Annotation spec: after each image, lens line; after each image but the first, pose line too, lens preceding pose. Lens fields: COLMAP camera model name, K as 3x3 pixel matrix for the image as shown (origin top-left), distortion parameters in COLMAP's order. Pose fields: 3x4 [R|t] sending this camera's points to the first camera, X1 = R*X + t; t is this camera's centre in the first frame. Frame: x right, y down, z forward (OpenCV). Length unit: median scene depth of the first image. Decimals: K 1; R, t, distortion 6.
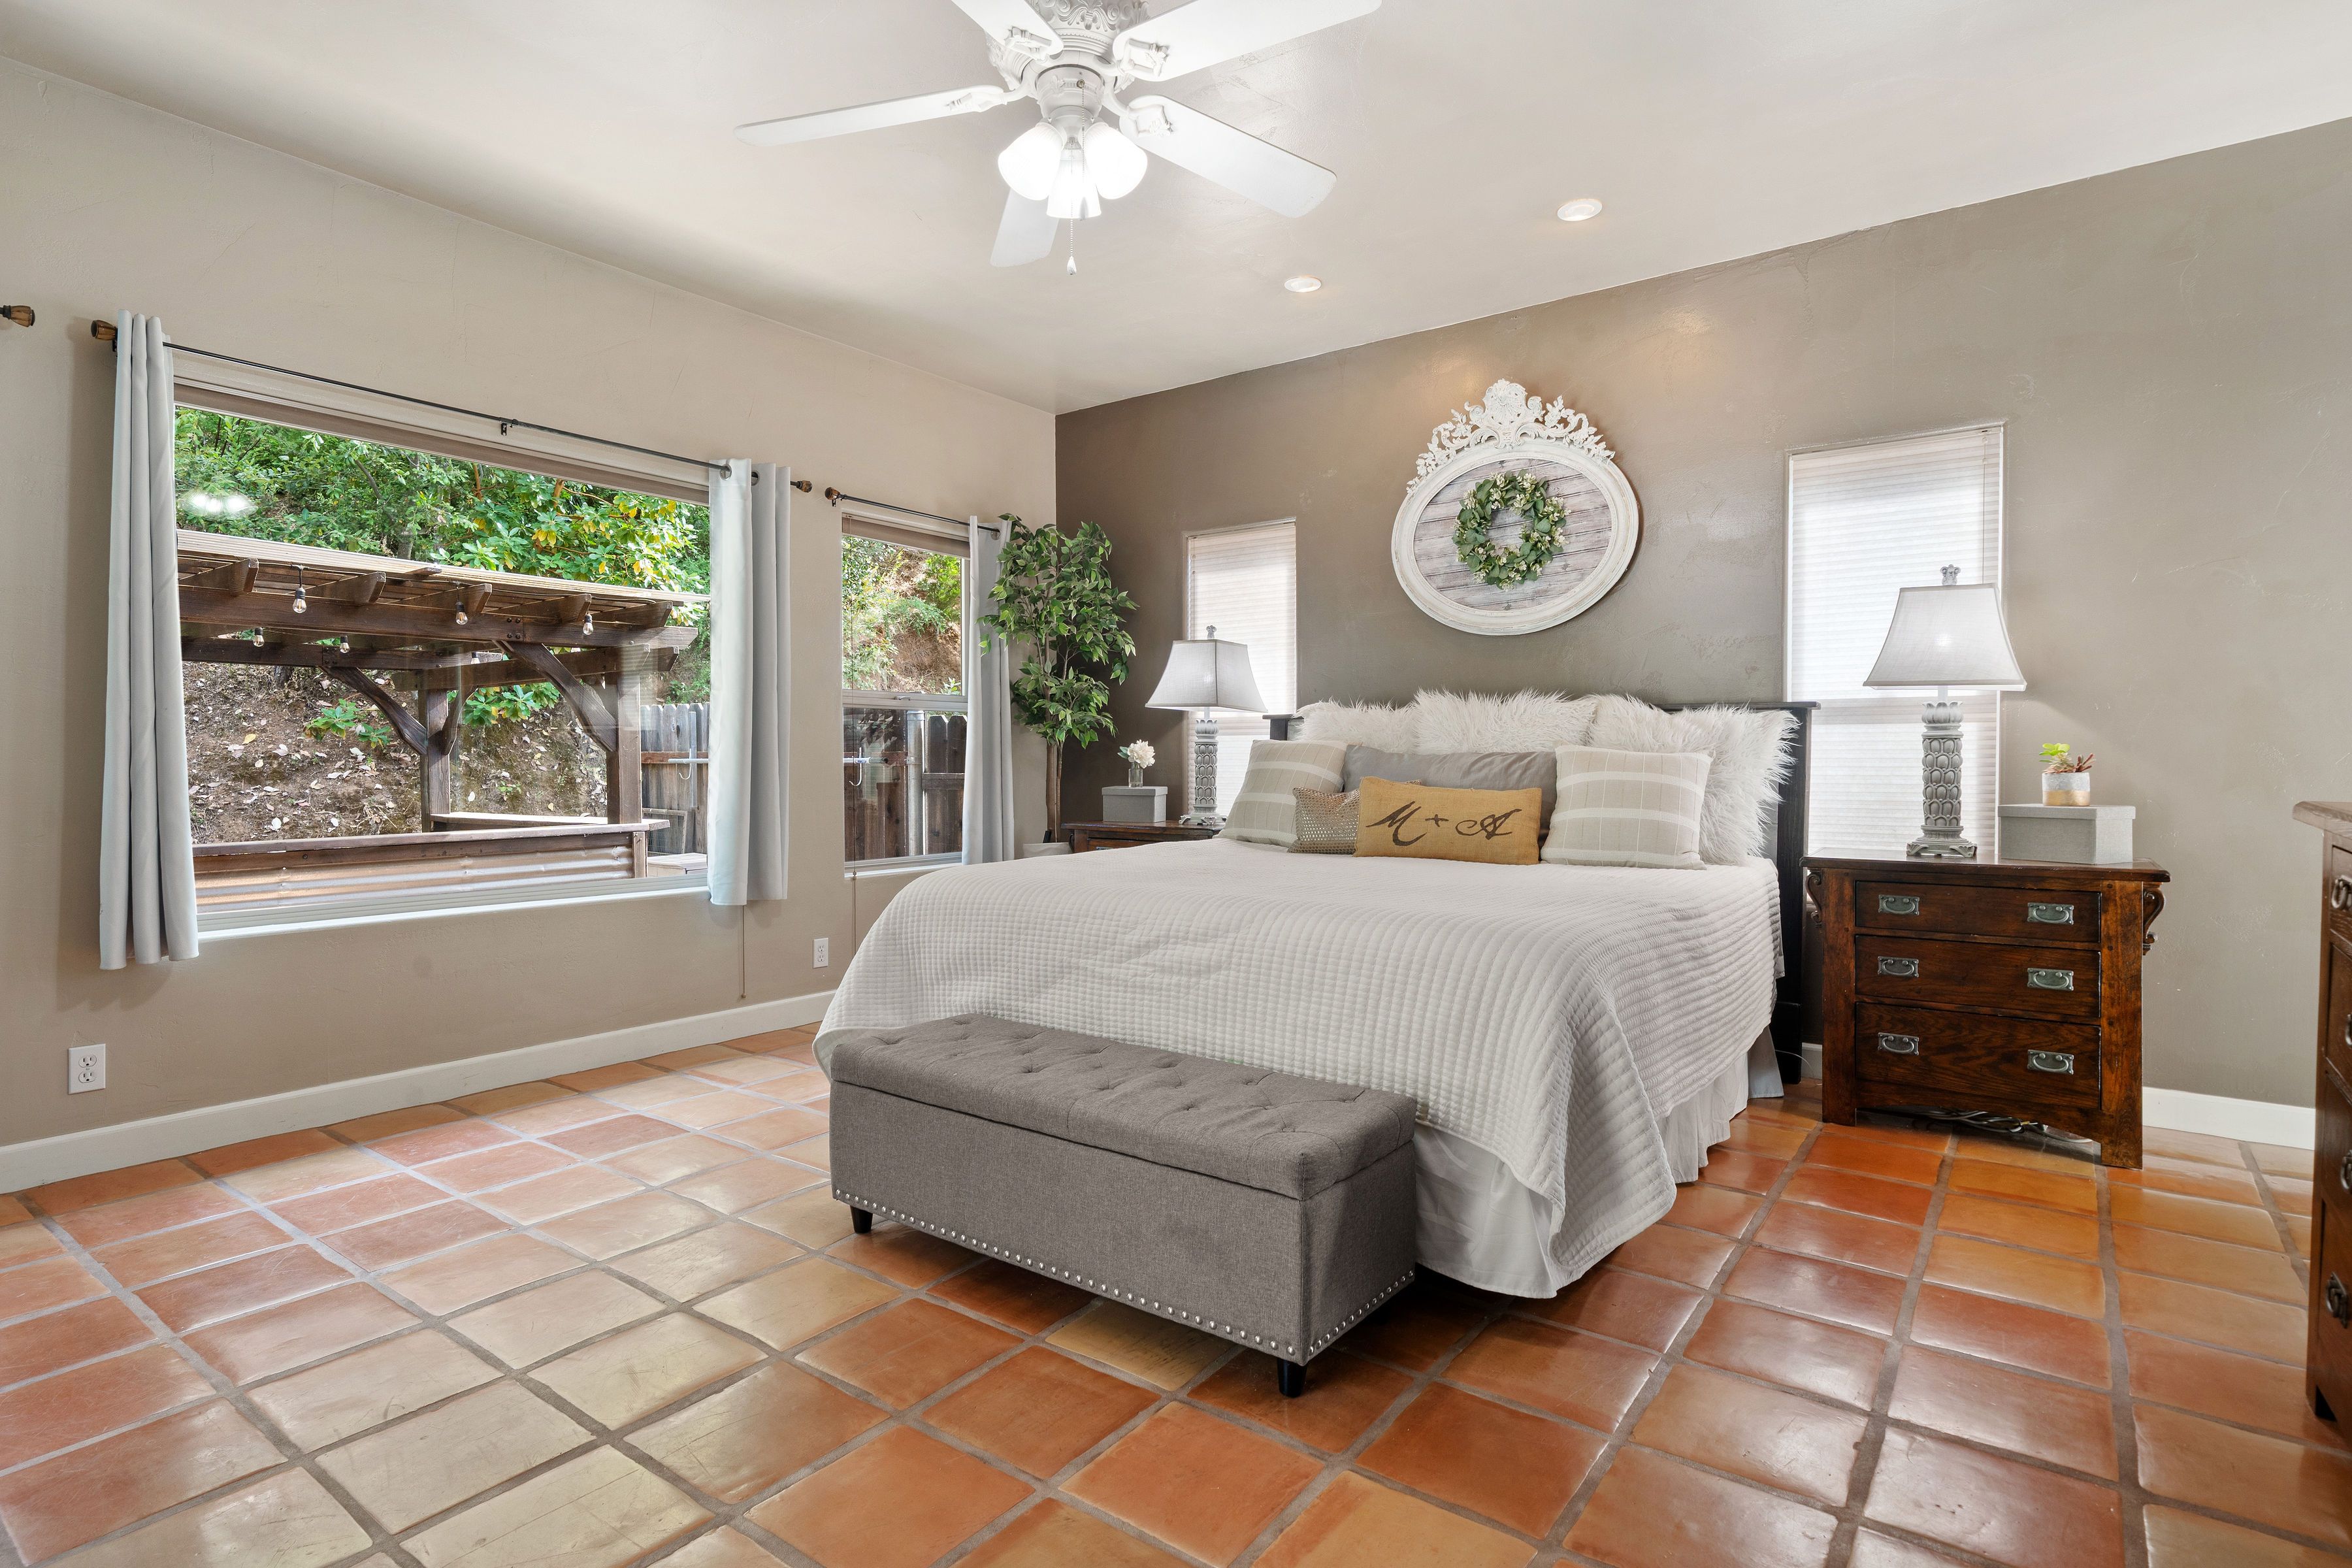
lens RADIAL K [[1193.5, 0, 1176.0], [0, 1193.5, 784.0], [0, 0, 1]] dist [-0.003468, 0.000050]
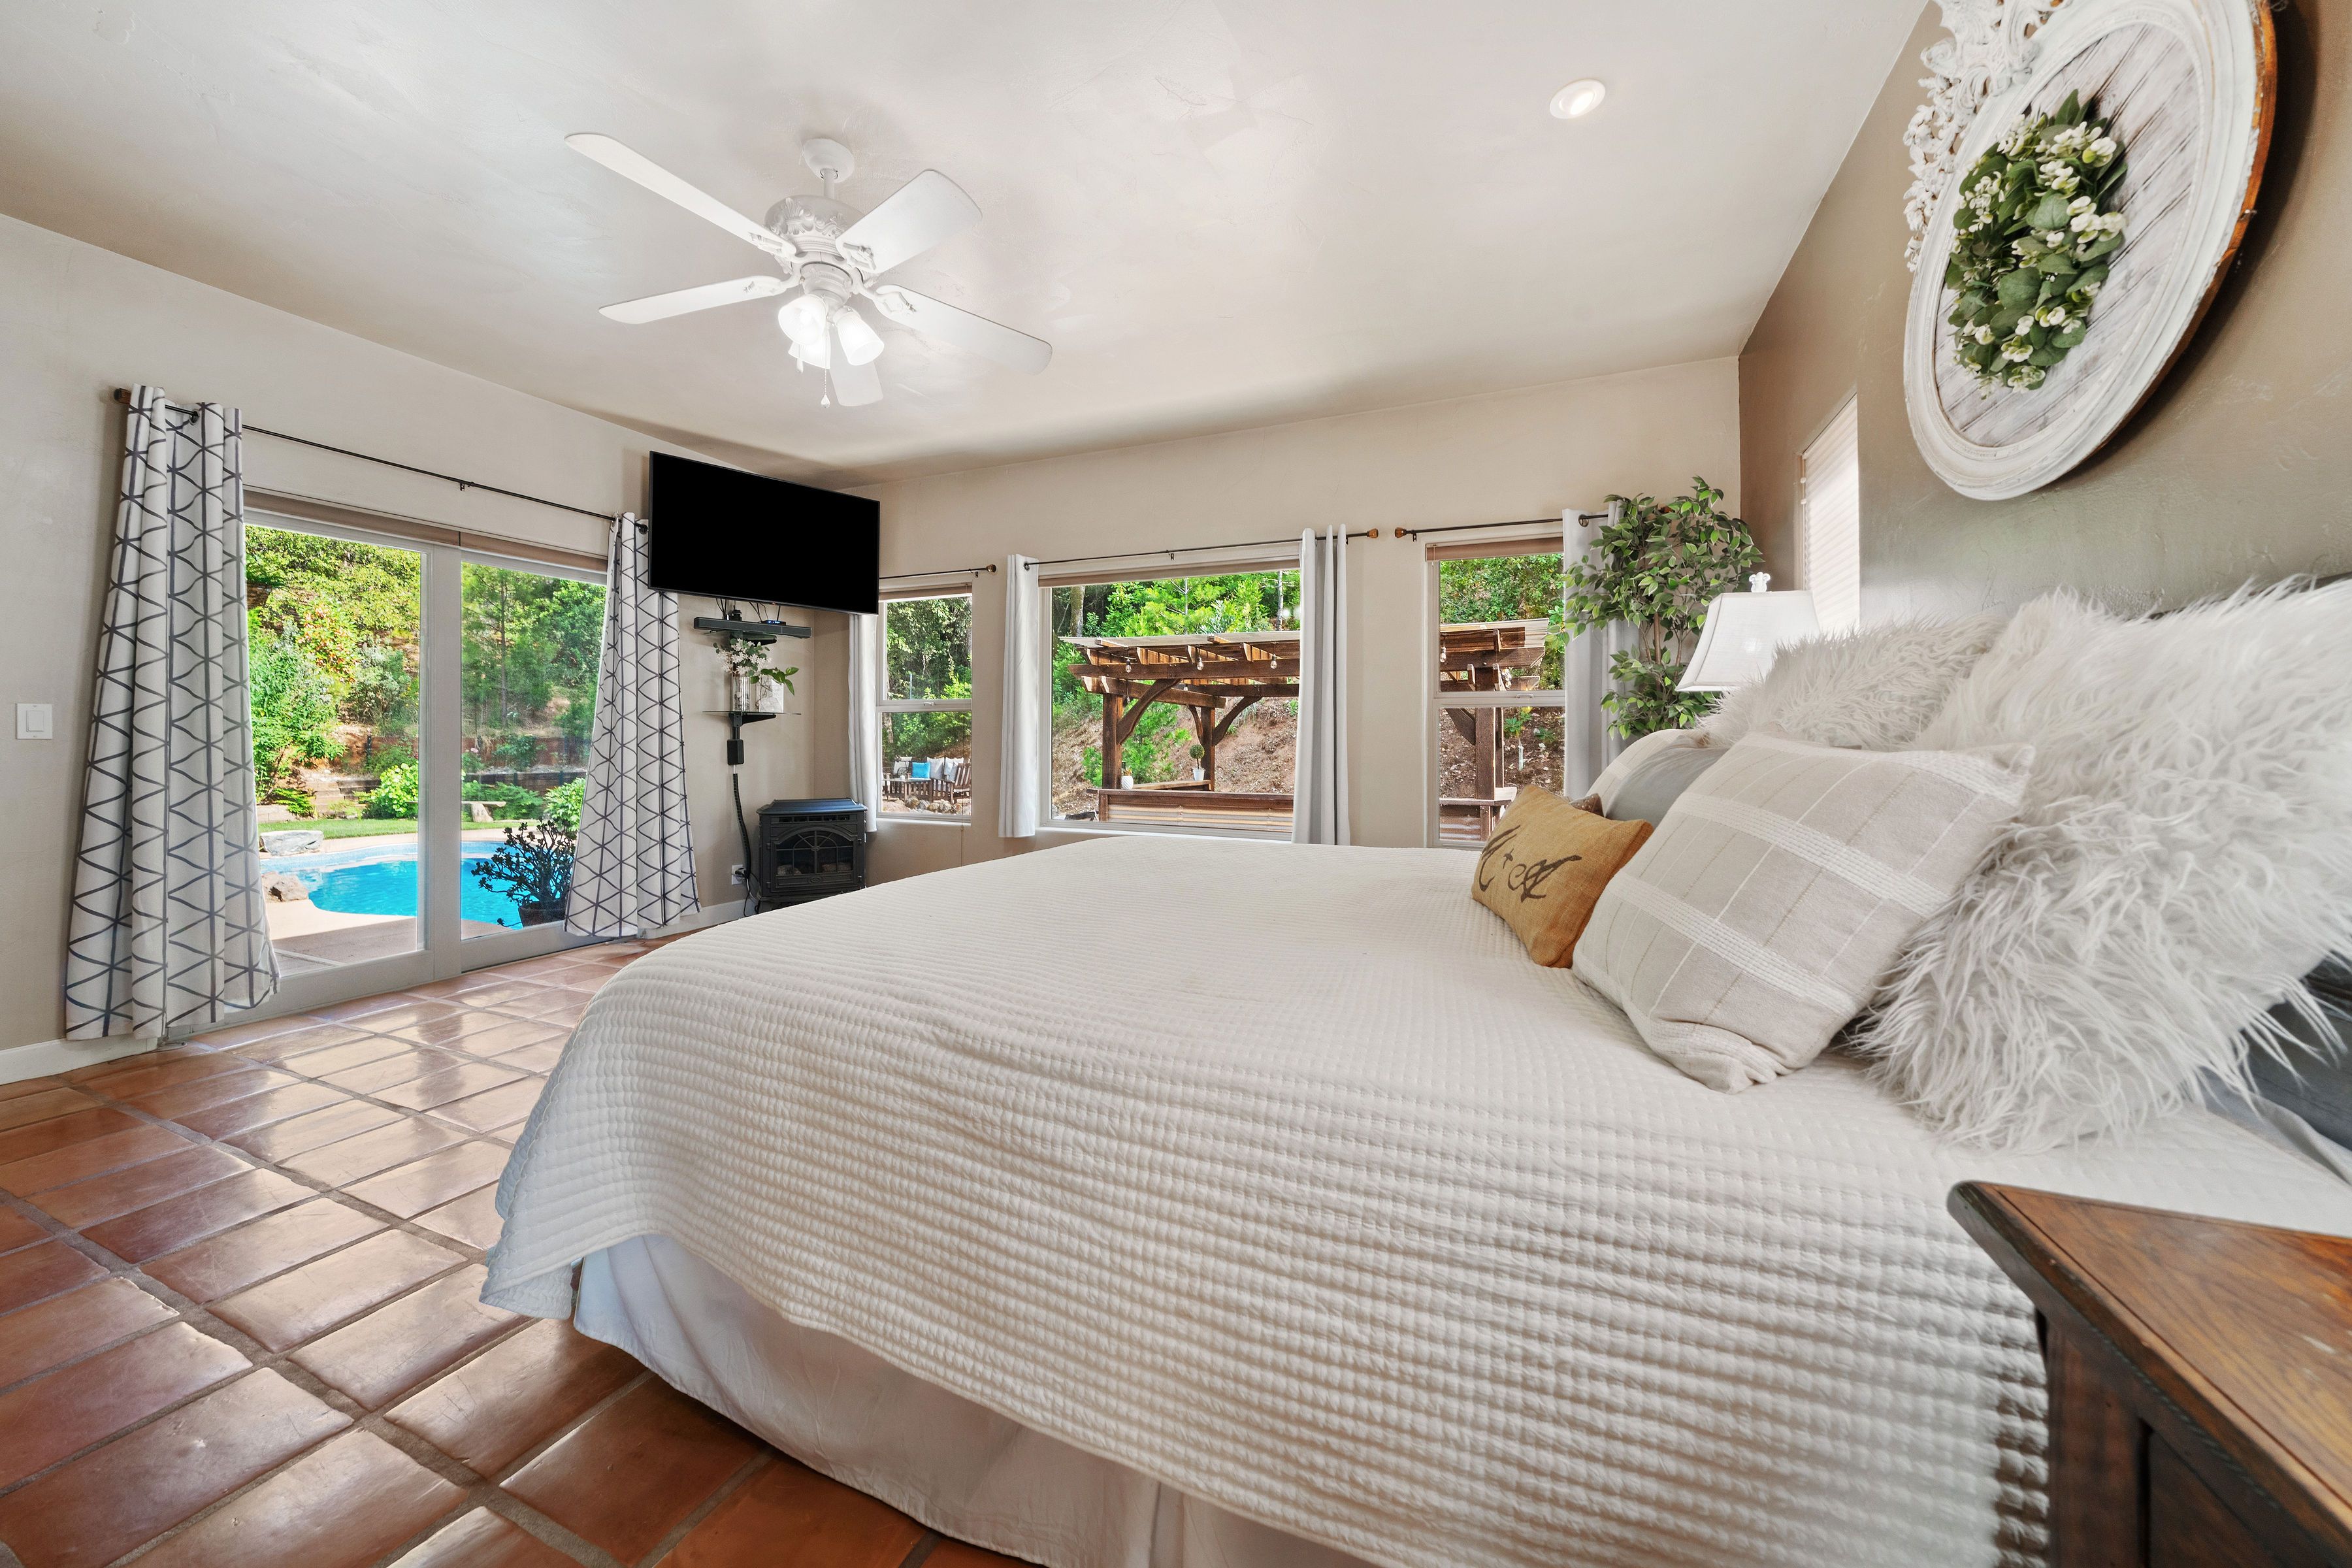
lens RADIAL K [[826.5, 0, 1176.1], [0, 826.5, 723.6], [0, 0, 1]] dist [-0.001076, -0.000029]
pose [[0.246208, -0.024560, -0.968906, 0.504966], [-0.028832, 0.999051, -0.032651, -0.017425], [0.968788, 0.035974, 0.245266, 0.632047]]
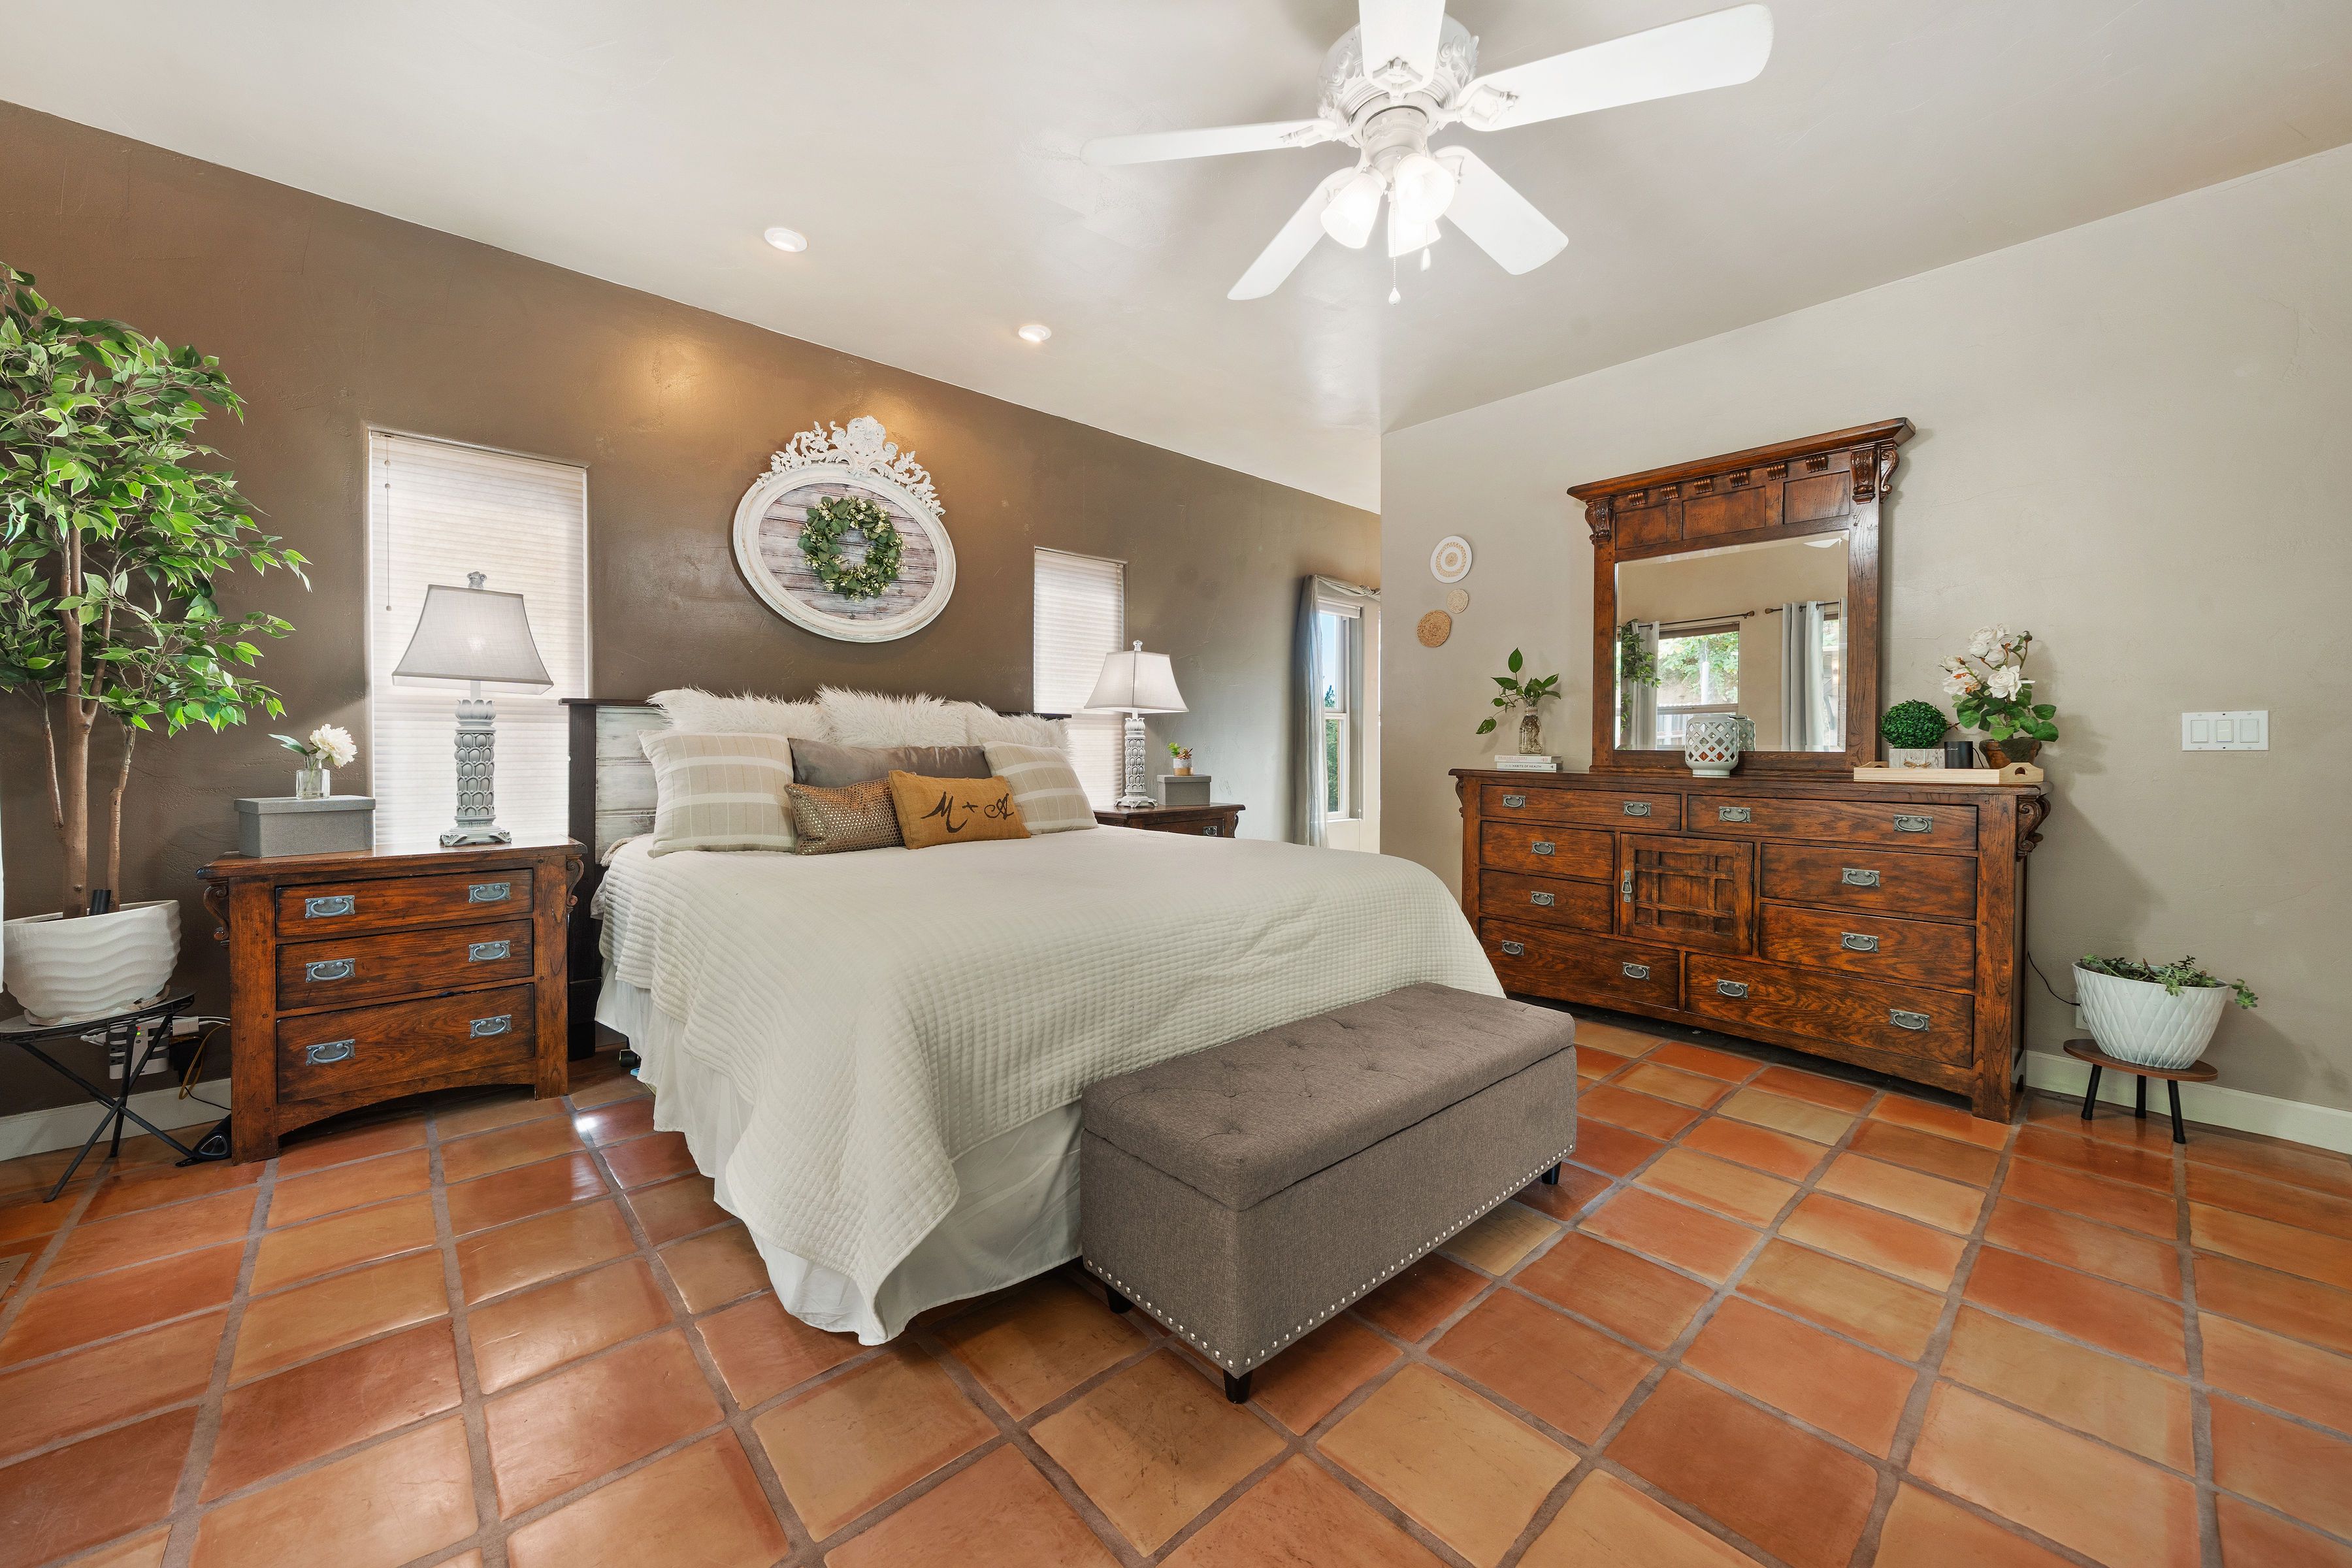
lens RADIAL K [[880.0, 0, 1169.8], [0, 880.0, 750.8], [0, 0, 1]] dist [-0.001992, -0.000149]
pose [[0.201997, -0.004939, 0.979374, -0.485493], [0.018501, 0.999828, 0.001226, -0.017882], [-0.979211, 0.017872, 0.202054, 0.556855]]
